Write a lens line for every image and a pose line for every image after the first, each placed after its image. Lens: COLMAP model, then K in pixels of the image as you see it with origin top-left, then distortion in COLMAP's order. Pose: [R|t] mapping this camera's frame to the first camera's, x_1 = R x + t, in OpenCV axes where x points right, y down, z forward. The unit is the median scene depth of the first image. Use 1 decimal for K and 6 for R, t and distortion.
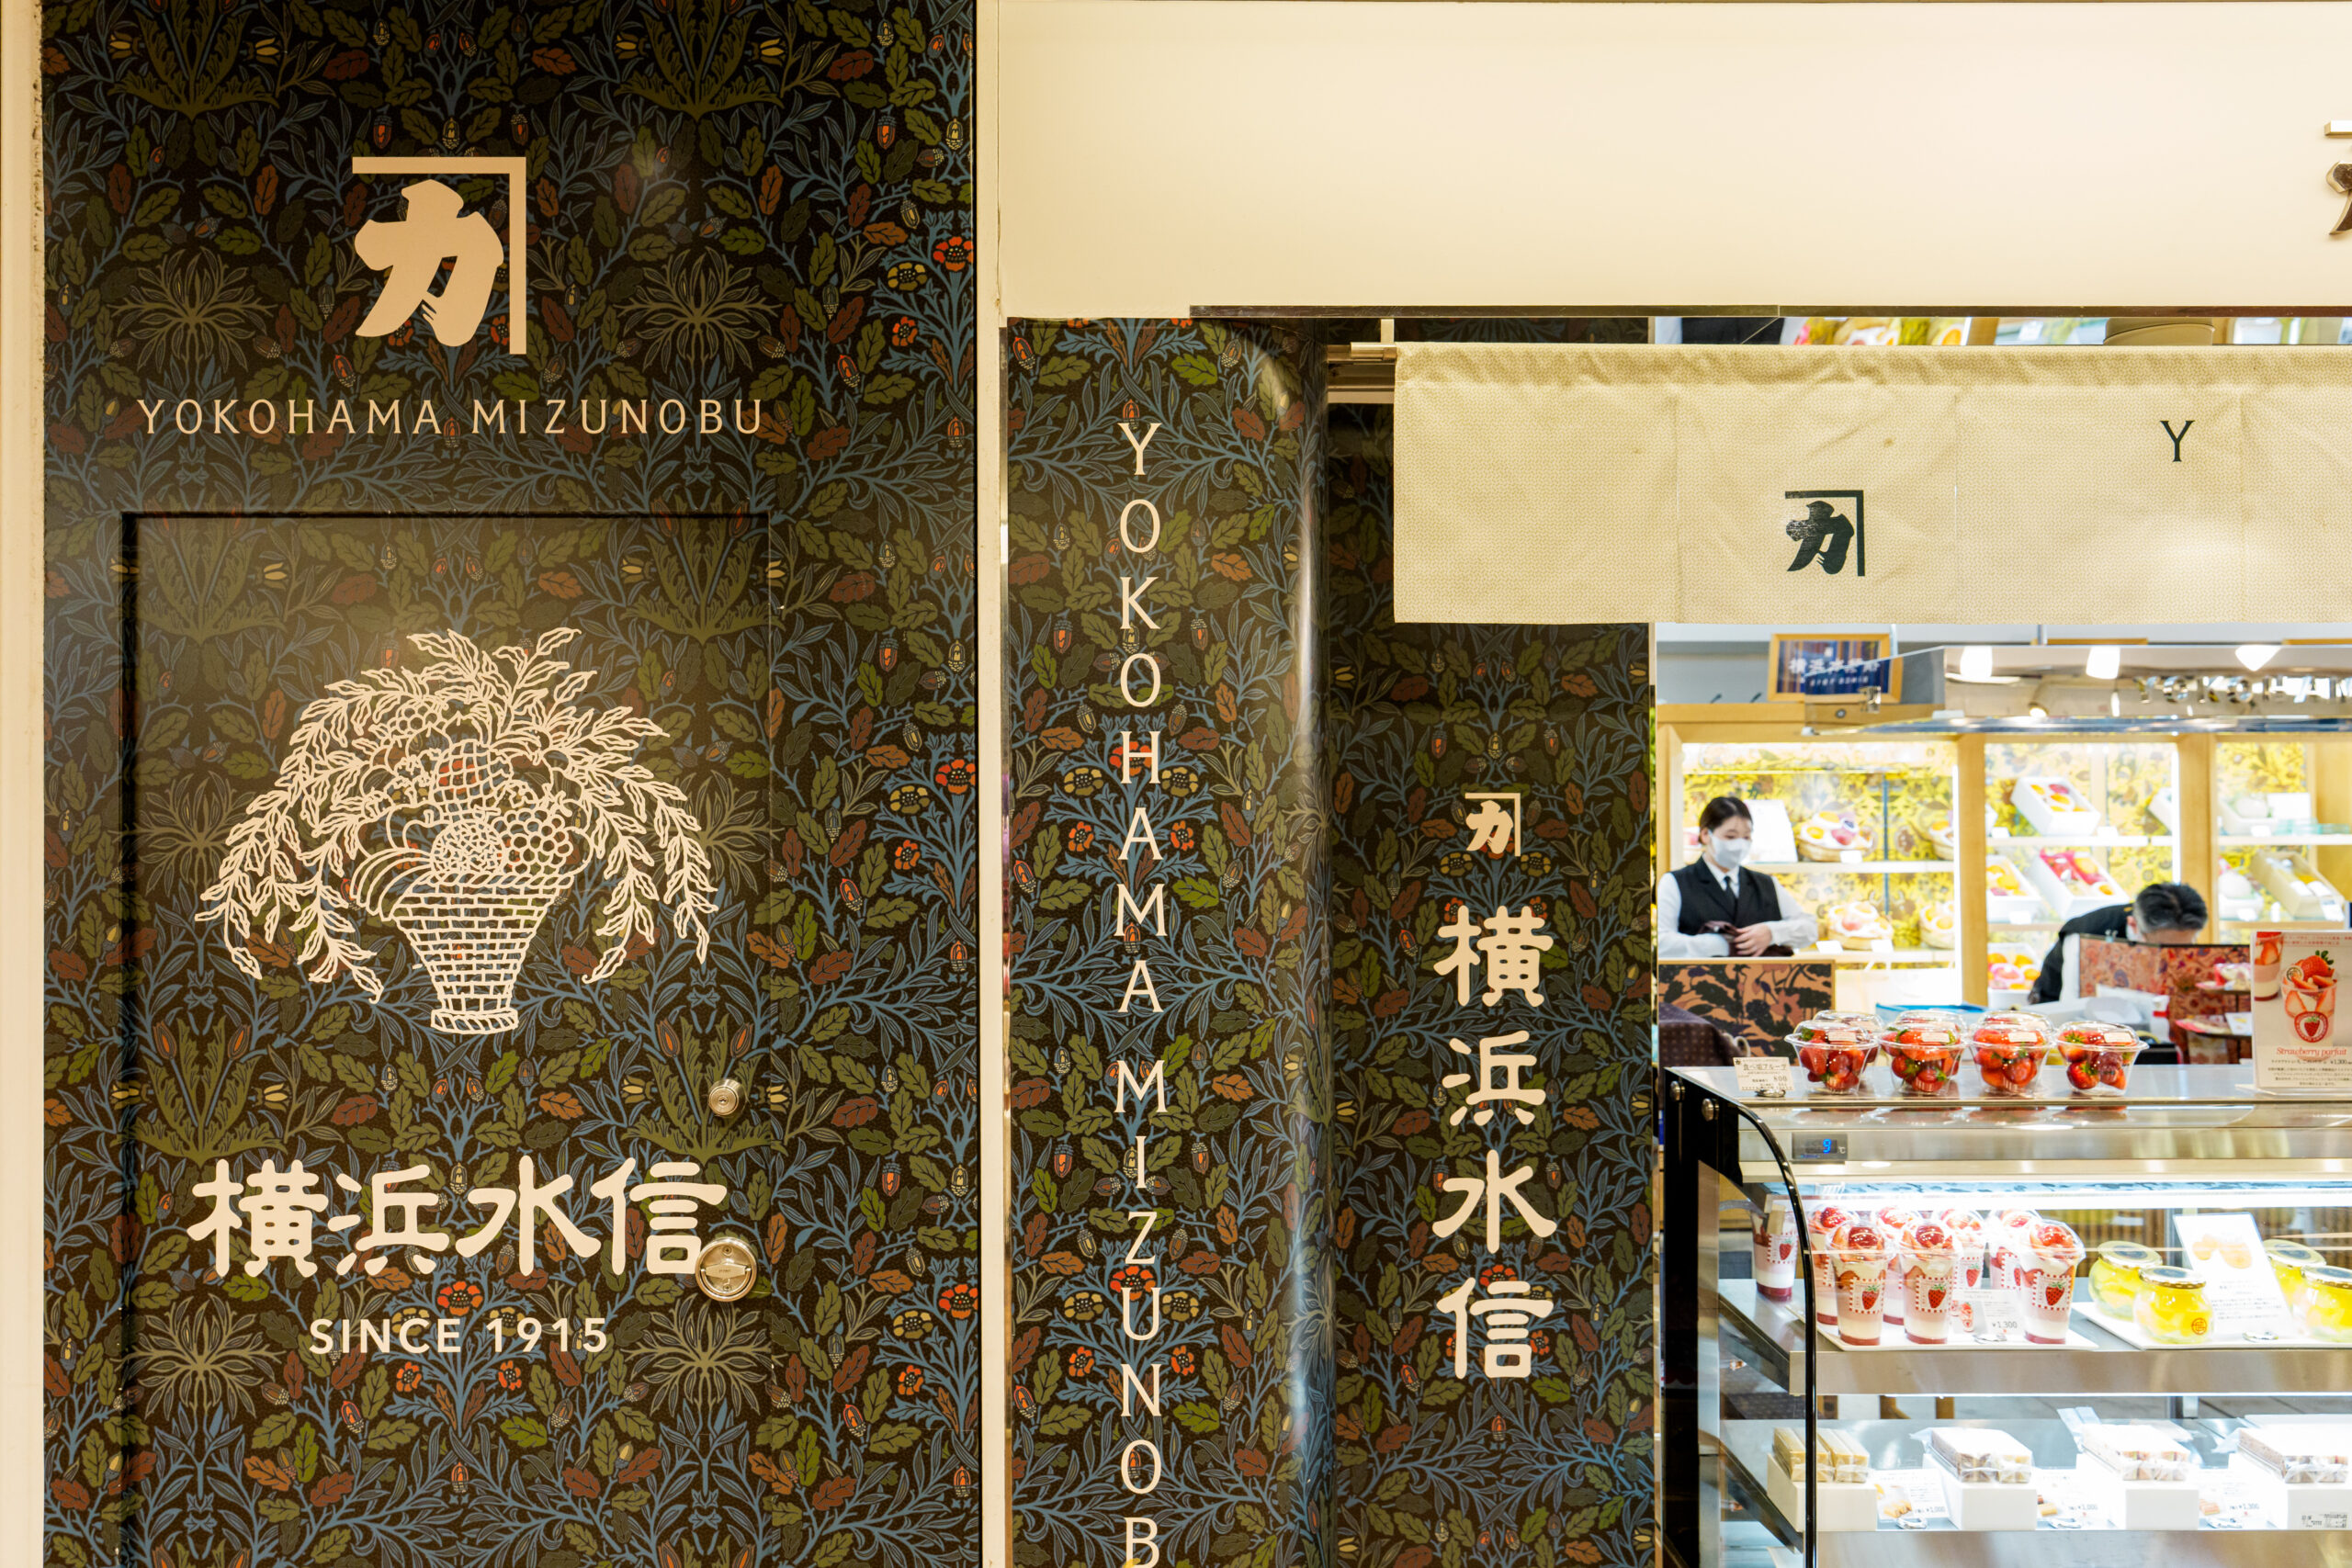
lens RADIAL K [[1524.2, 0, 1172.6], [0, 1524.2, 790.9], [0, 0, 1]] dist [0.005427, 0.002239]
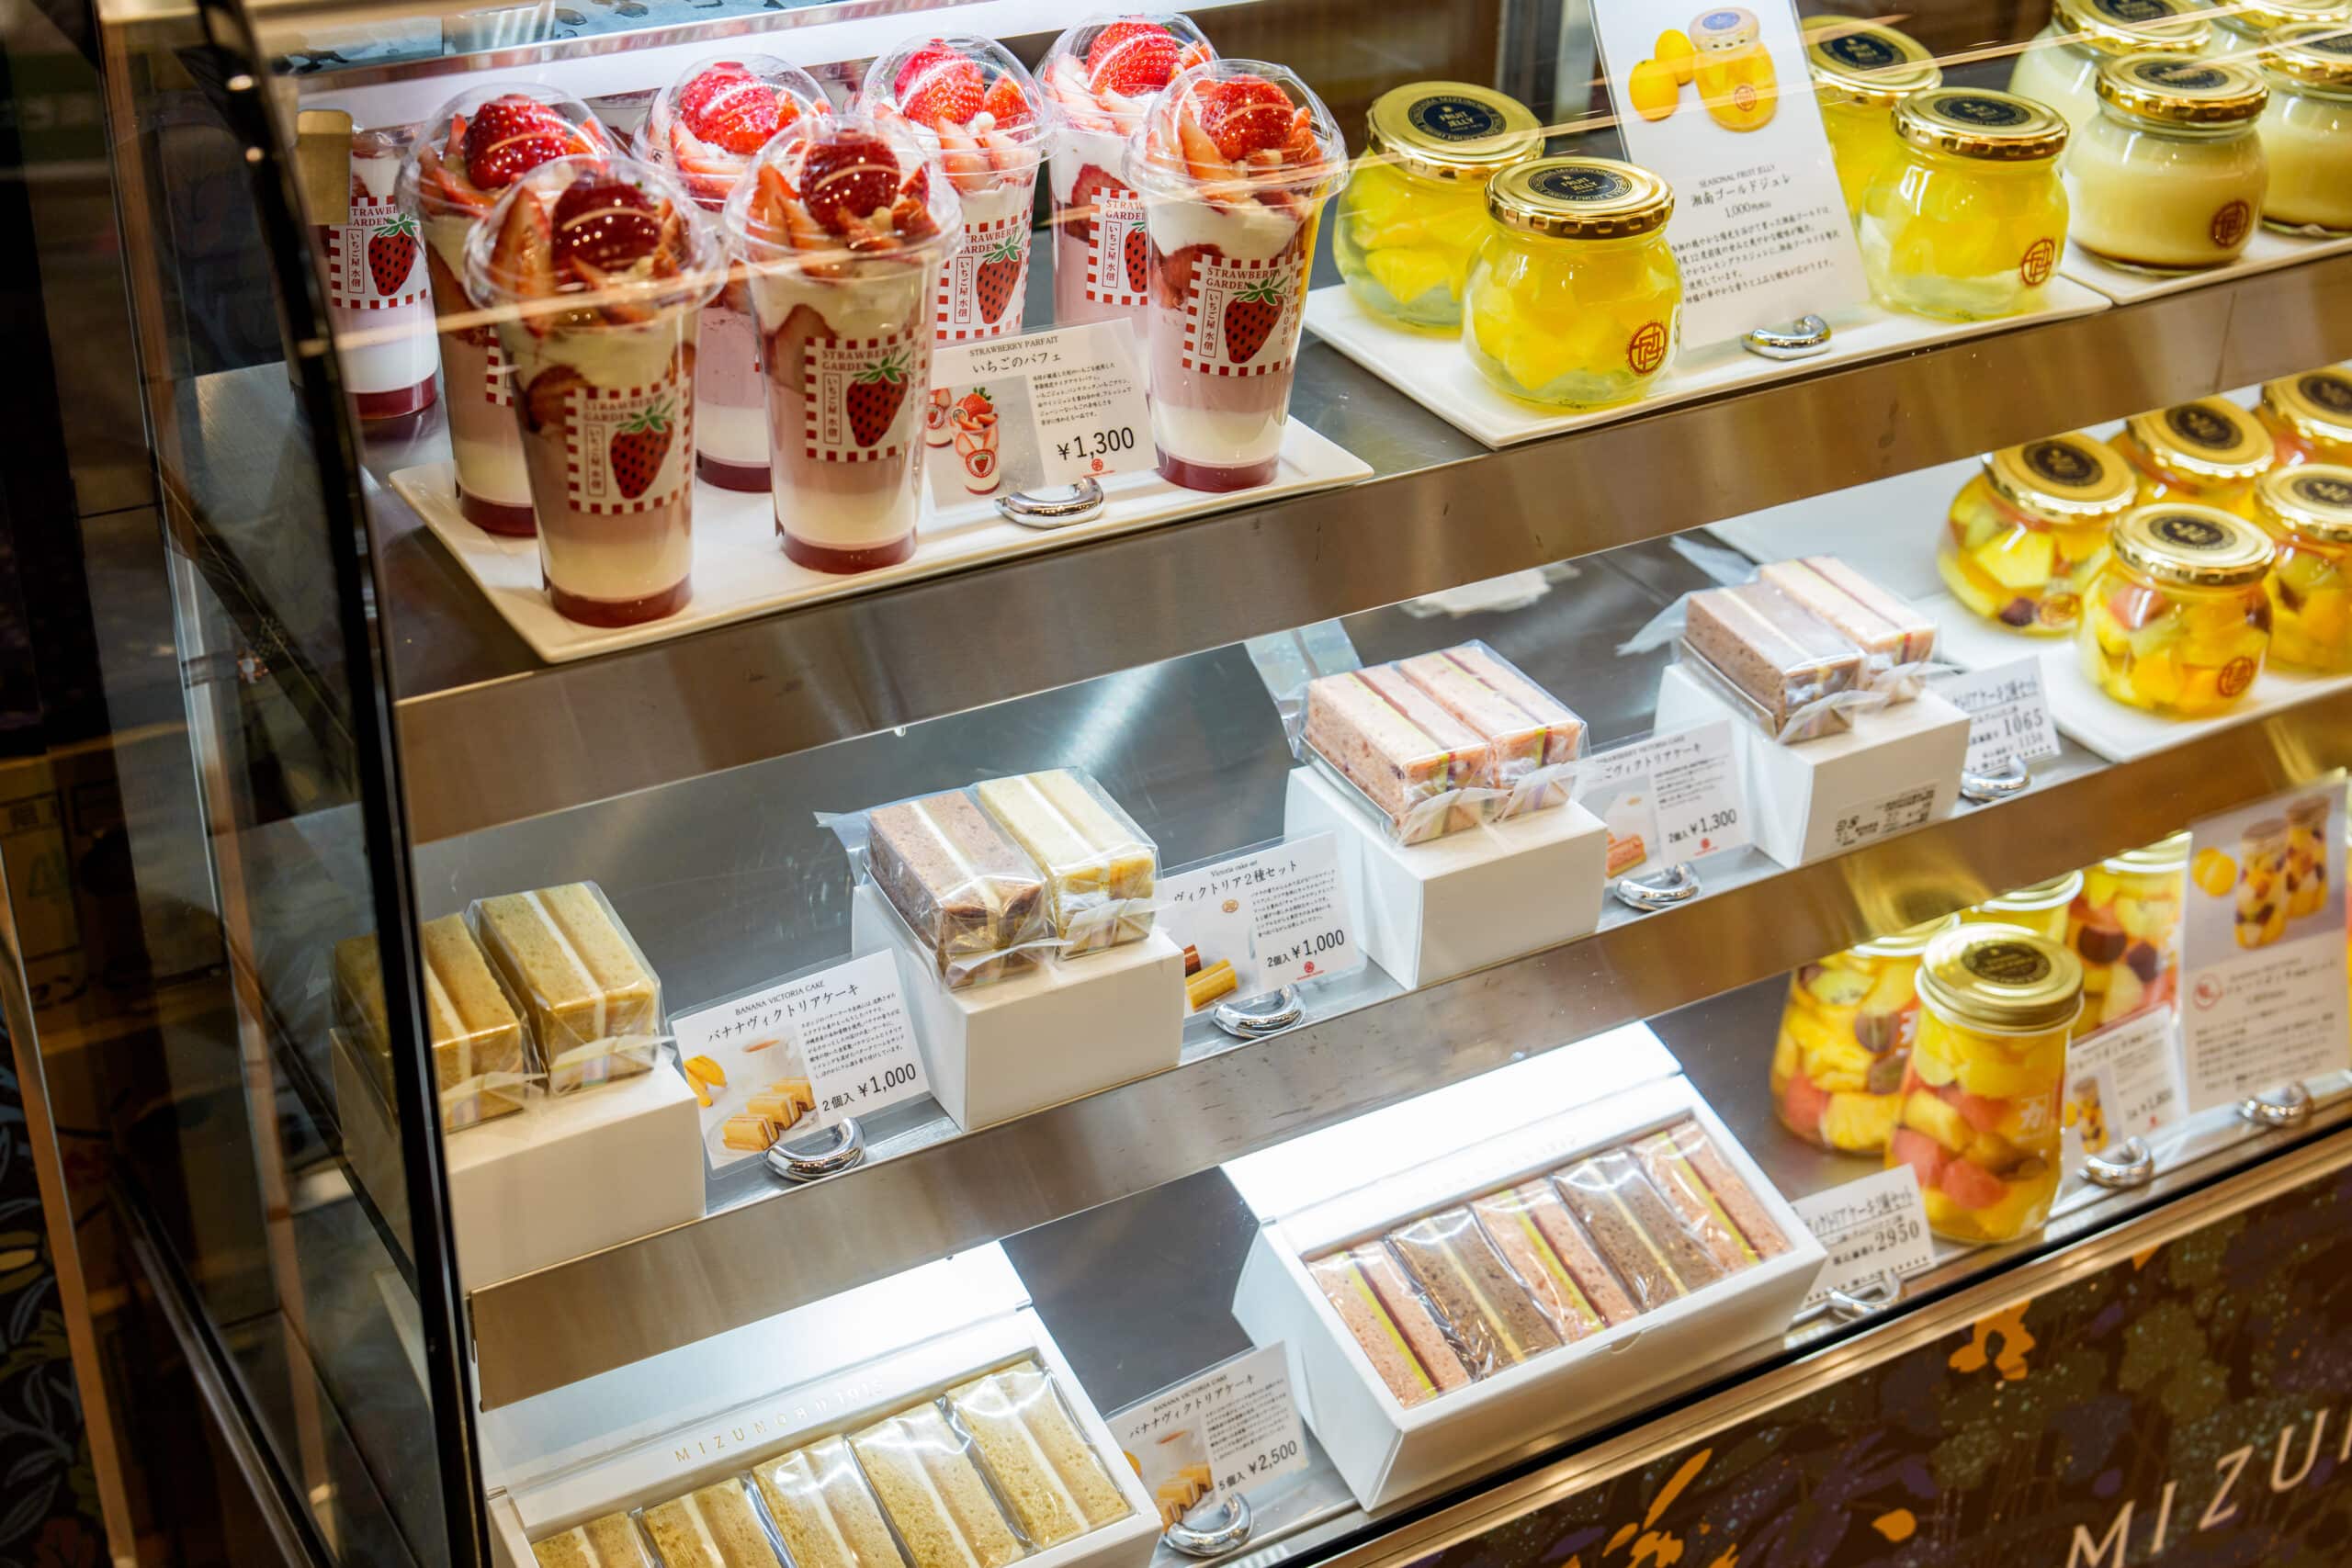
lens RADIAL K [[3157.5, 0, 1177.2], [0, 3157.5, 785.2], [0, 0, 1]] dist [0.044798, 0.000000]
pose [[0.862974, -0.224499, 0.452633, 0.279241], [-0.033164, 0.868760, 0.494122, 0.114105], [-0.504159, -0.441426, 0.742271, 0.531756]]
